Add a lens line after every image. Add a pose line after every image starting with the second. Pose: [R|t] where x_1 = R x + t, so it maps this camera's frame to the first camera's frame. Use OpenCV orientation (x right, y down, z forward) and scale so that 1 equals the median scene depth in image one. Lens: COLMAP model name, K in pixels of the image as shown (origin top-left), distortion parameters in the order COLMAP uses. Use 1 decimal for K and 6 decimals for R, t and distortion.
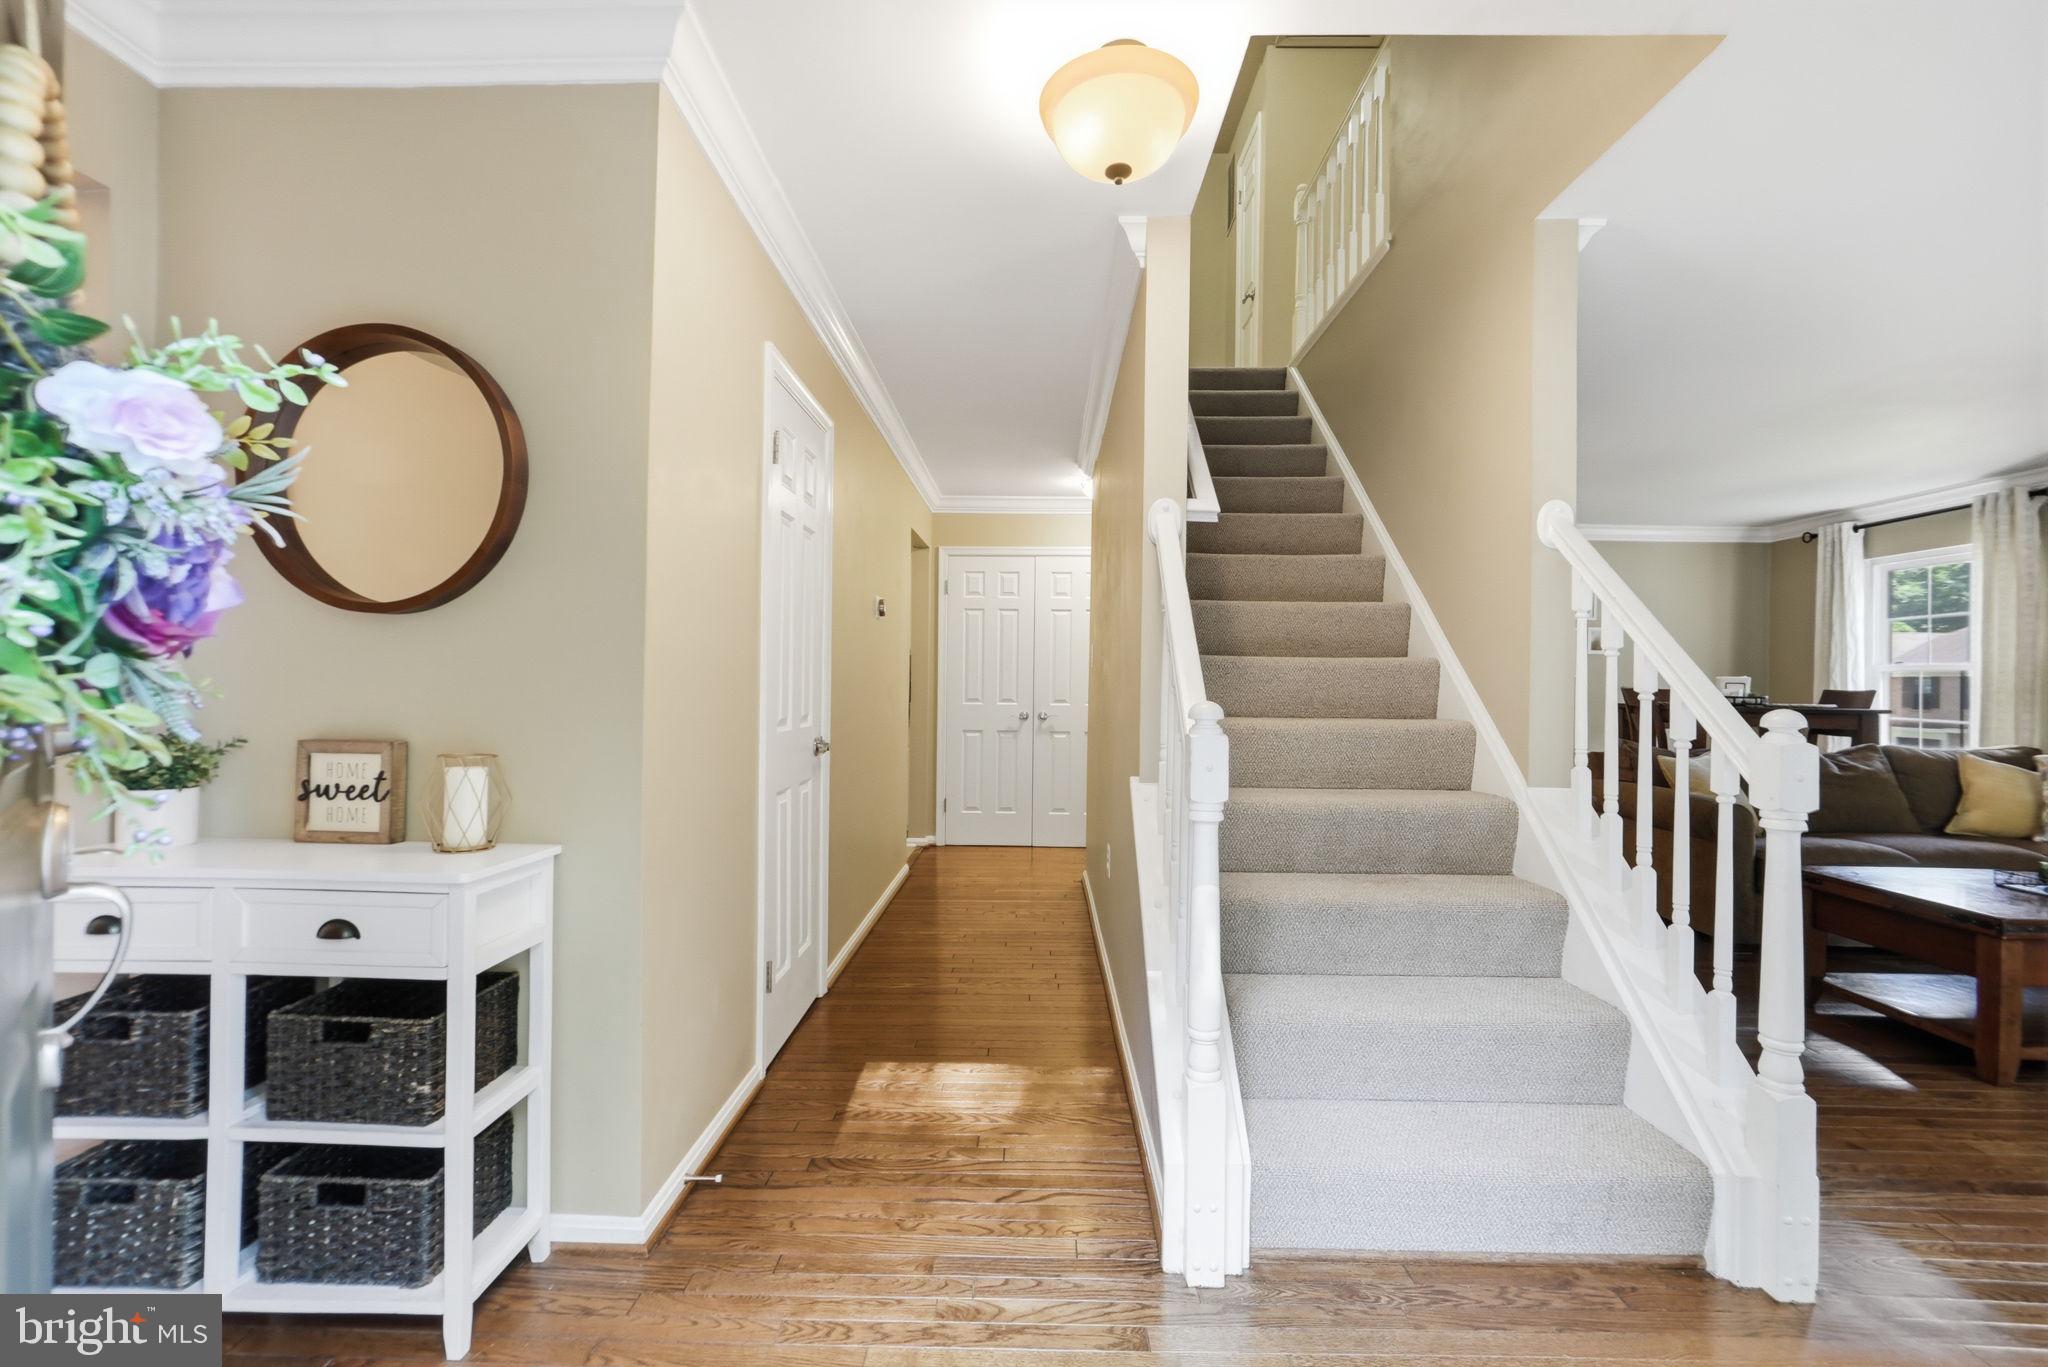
lens RADIAL K [[840.7, 0, 1020.1], [0, 840.7, 685.3], [0, 0, 1]] dist [-0.010497, 0.000274]
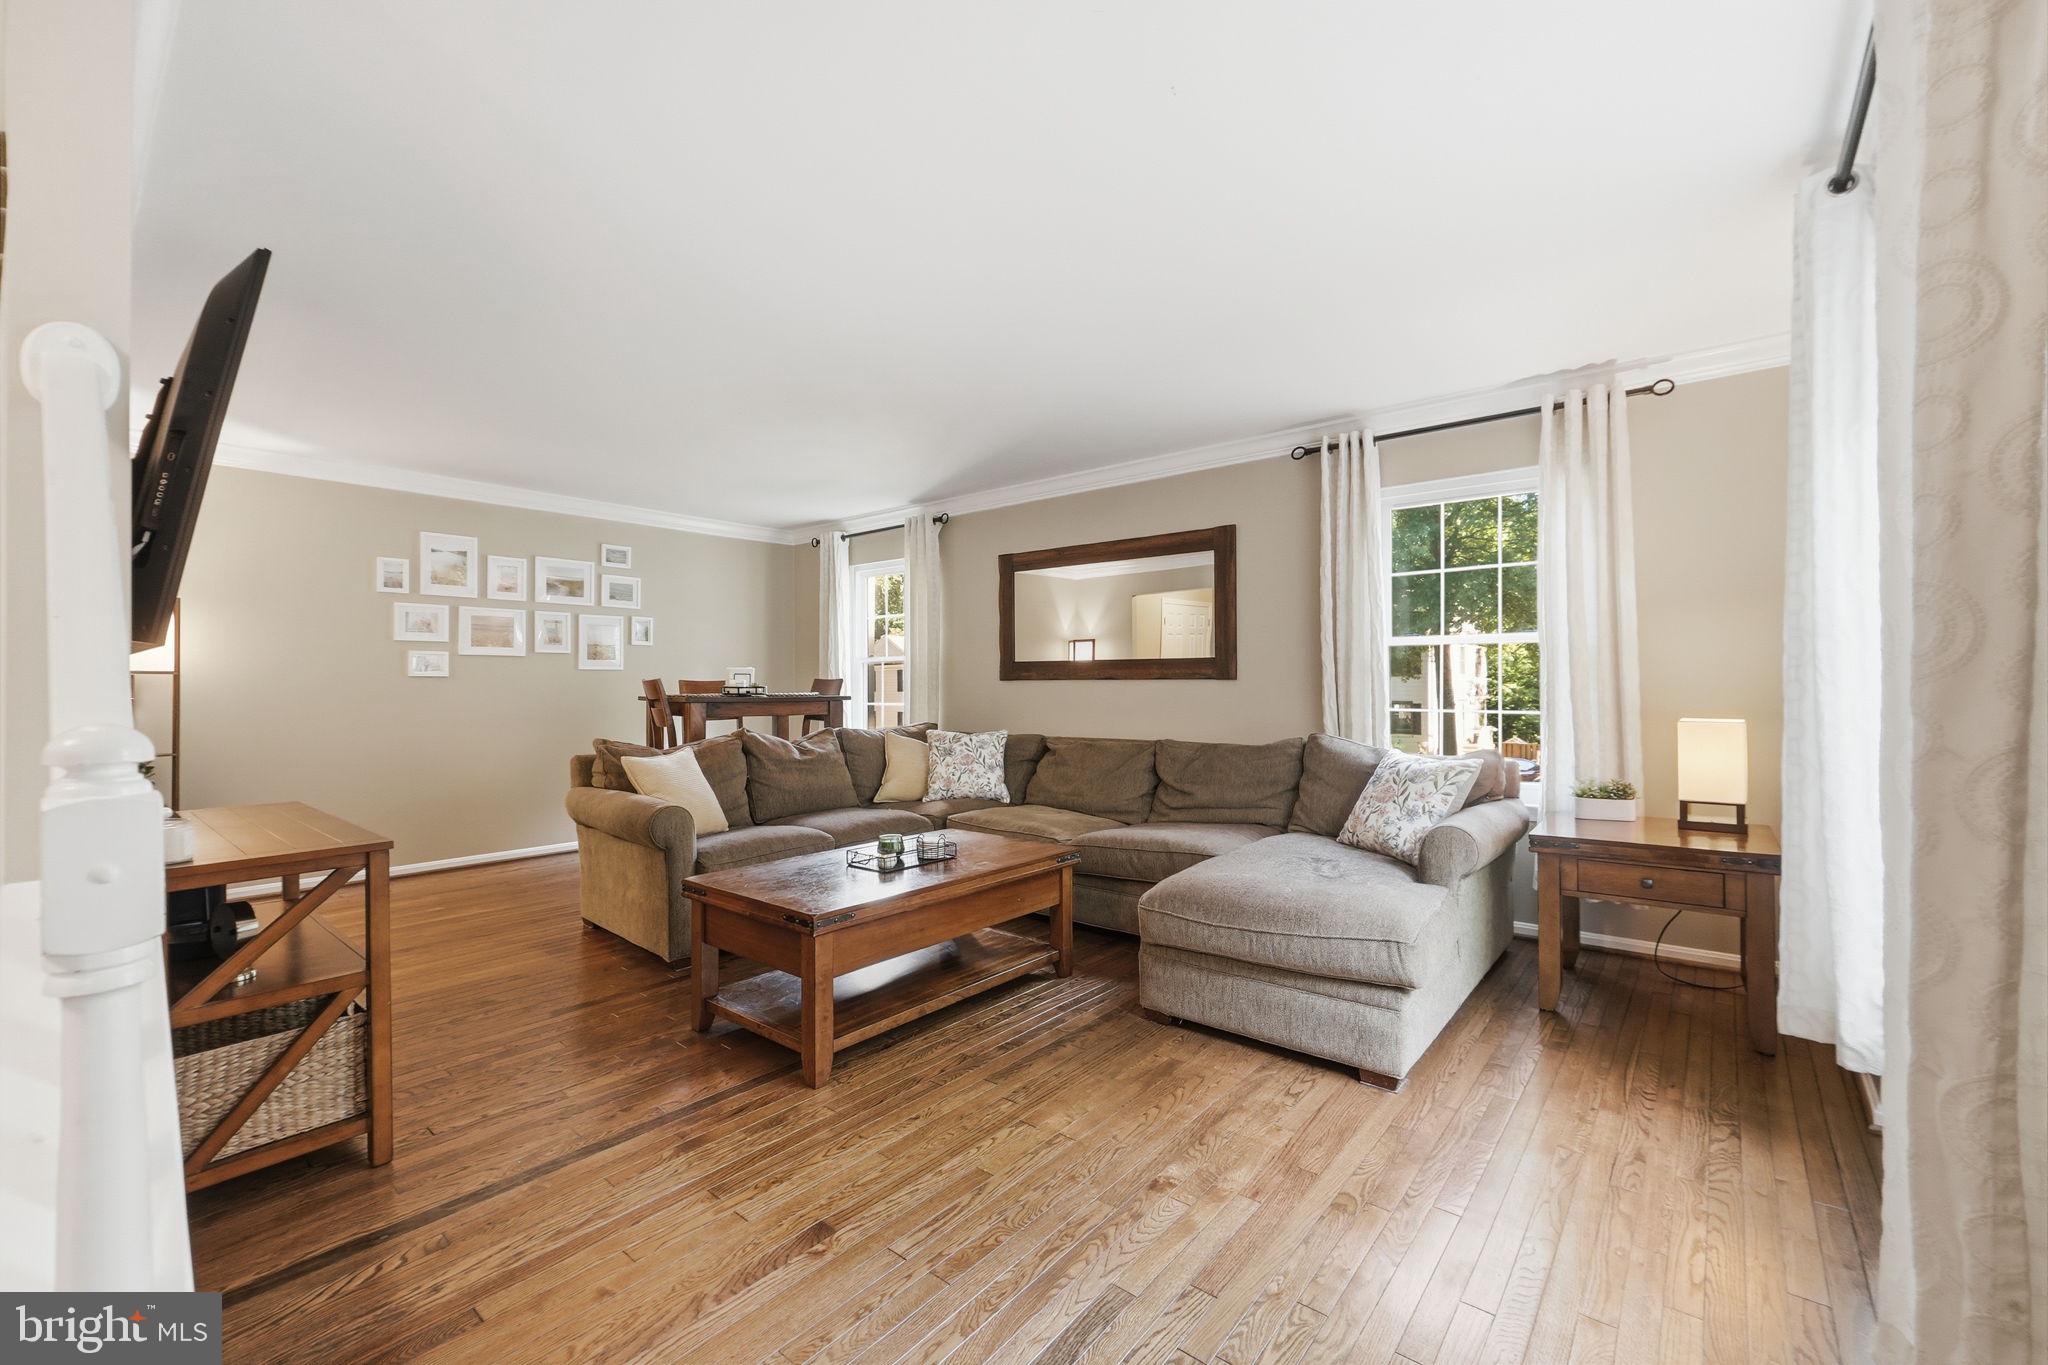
lens RADIAL K [[840.7, 0, 1027.5], [0, 840.7, 674.6], [0, 0, 1]] dist [-0.010497, 0.000274]
pose [[0.616964, -0.008058, 0.786950, 0.316065], [0.013704, 0.999906, -0.000506, 0.004929], [-0.786872, 0.011097, 0.617016, 0.111457]]
